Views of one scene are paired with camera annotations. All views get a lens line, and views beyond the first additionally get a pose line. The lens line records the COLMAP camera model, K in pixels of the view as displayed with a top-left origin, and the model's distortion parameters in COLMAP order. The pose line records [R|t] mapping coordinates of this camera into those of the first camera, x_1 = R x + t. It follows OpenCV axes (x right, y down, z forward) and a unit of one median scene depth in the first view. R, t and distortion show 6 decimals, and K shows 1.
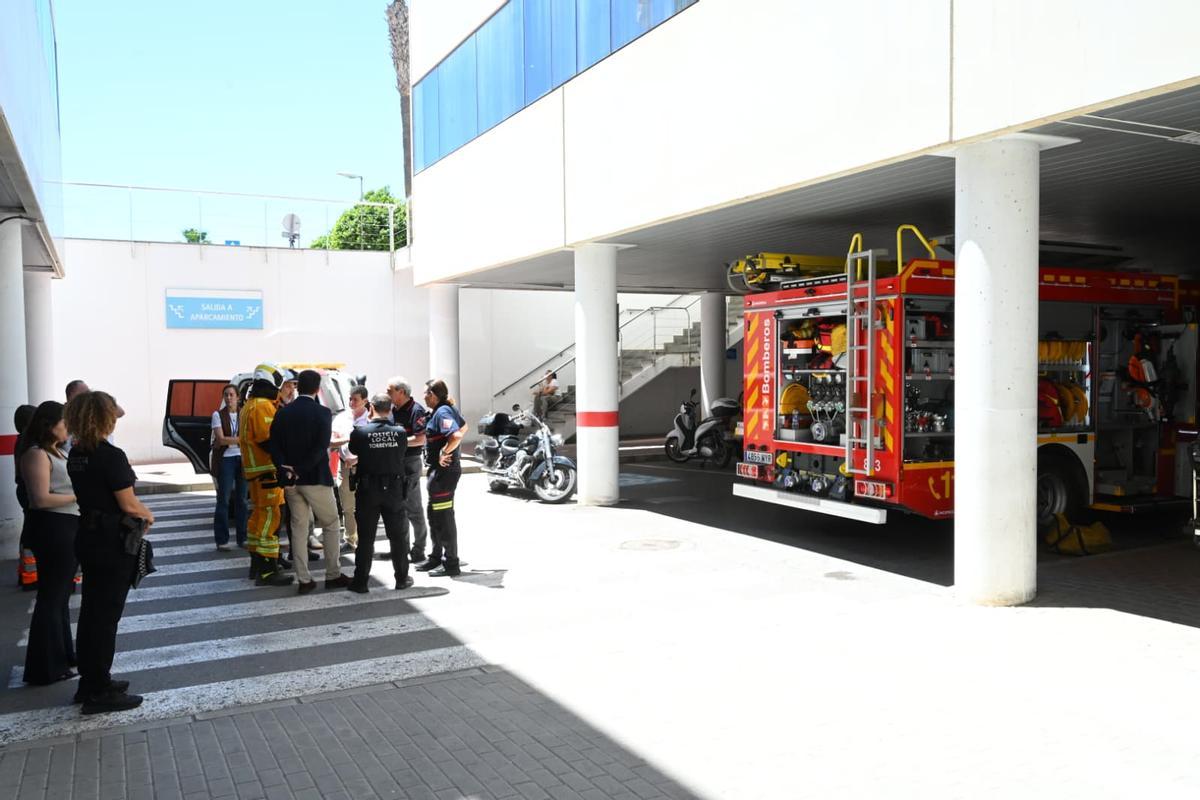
lens RADIAL K [[984.3, 0, 600.9], [0, 984.3, 401.1], [0, 0, 1]] dist [-0.005117, -0.001717]
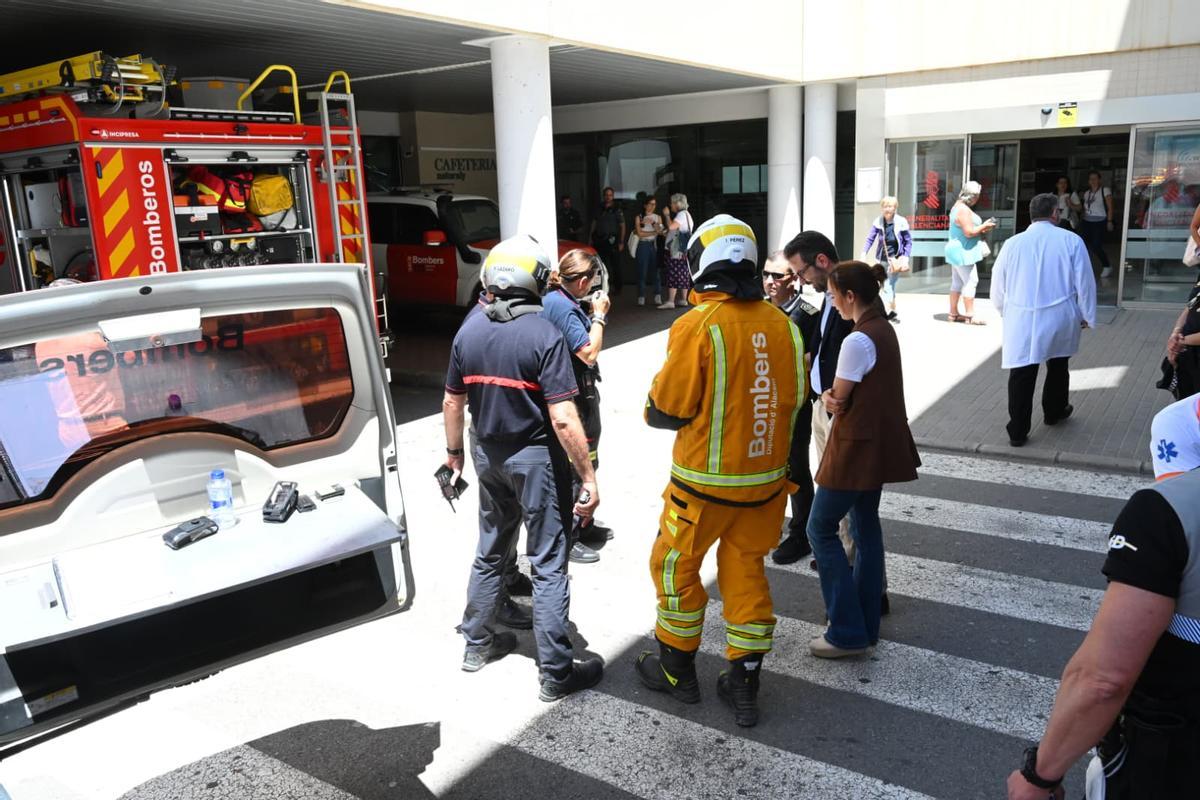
lens RADIAL K [[946.3, 0, 602.7], [0, 946.3, 403.6], [0, 0, 1]] dist [-0.001837, 0.000886]
pose [[-0.483588, -0.165682, 0.859472, -0.601312], [0.073837, 0.970700, 0.228668, -0.053158], [-0.872176, 0.174042, -0.457186, 1.158735]]
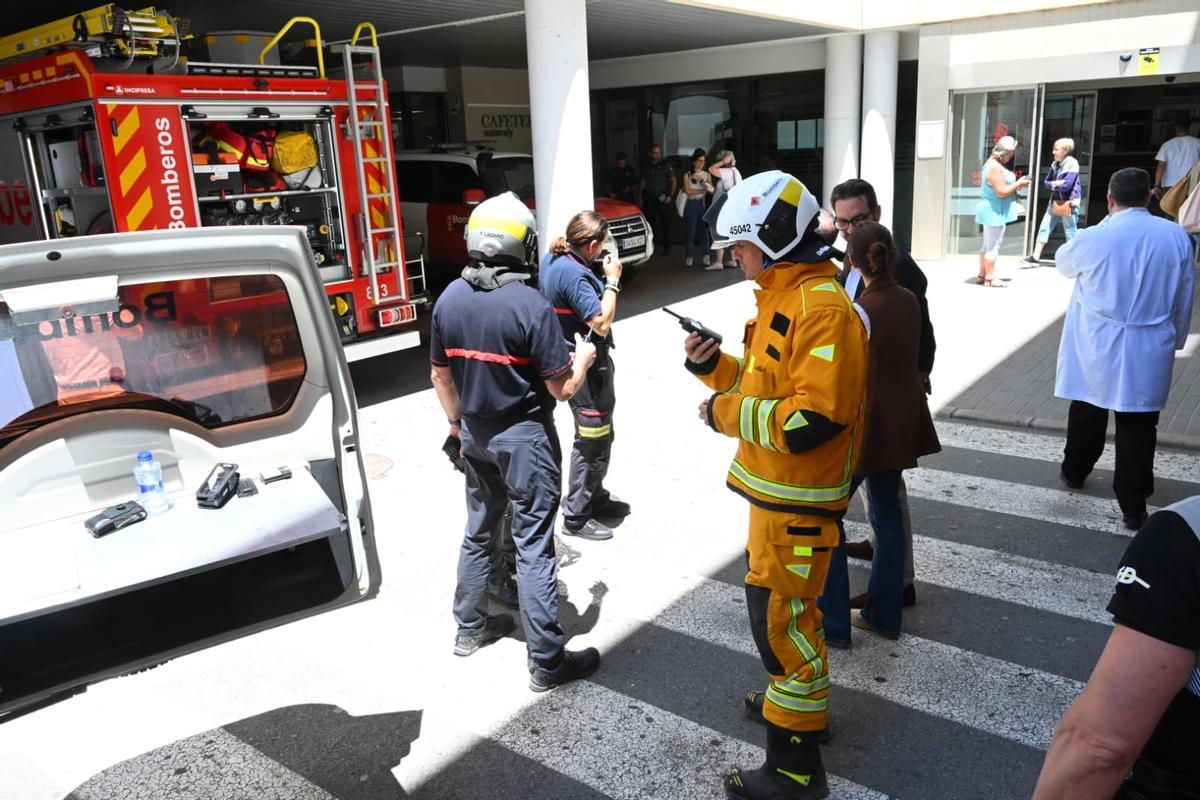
lens RADIAL K [[946.3, 0, 602.7], [0, 946.3, 403.6], [0, 0, 1]] dist [-0.001837, 0.000886]
pose [[-0.424111, -0.207595, 0.881495, -0.587086], [0.079602, 0.961059, 0.264631, -0.049536], [-0.902105, 0.182402, -0.391071, 1.120888]]
